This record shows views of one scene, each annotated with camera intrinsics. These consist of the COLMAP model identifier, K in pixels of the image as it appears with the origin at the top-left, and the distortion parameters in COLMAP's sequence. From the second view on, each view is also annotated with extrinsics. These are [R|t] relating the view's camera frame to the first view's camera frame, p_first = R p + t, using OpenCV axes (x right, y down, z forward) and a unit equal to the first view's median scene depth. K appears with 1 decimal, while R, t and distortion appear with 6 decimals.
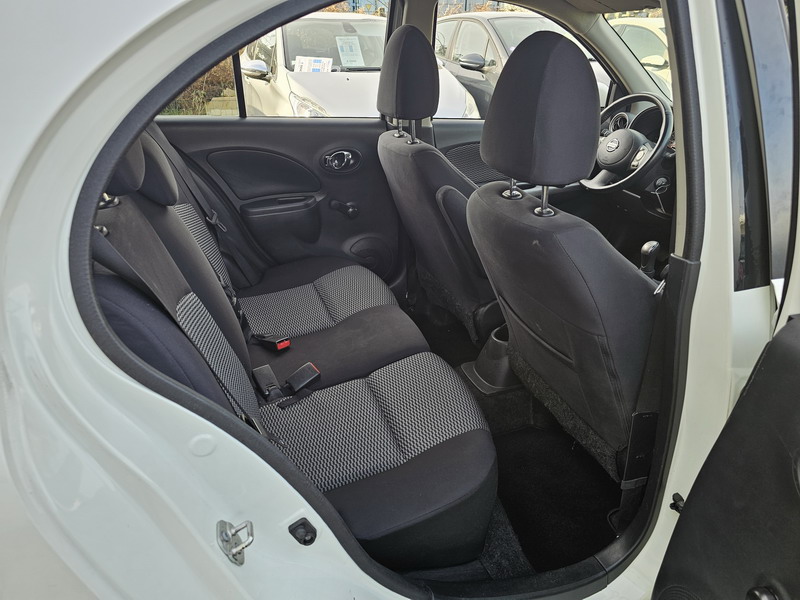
lens RADIAL K [[540.5, 0, 405.9], [0, 540.5, 292.8], [0, 0, 1]] dist [0.053083, -0.041380]
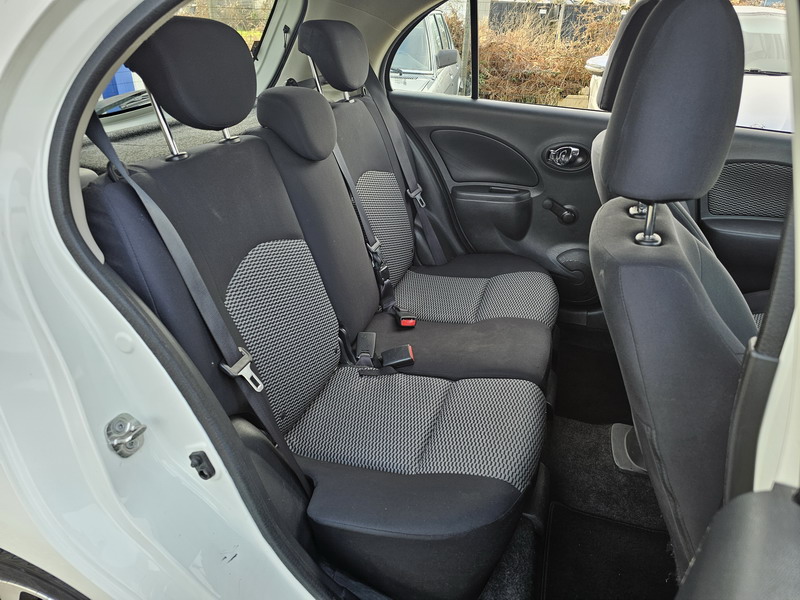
lens RADIAL K [[540.5, 0, 398.3], [0, 540.5, 300.8], [0, 0, 1]] dist [0.053083, -0.041380]
pose [[0.784418, 0.291854, -0.547274, 0.228961], [-0.286783, 0.953052, 0.097198, -0.026455], [0.549948, 0.080705, 0.831290, 0.124230]]
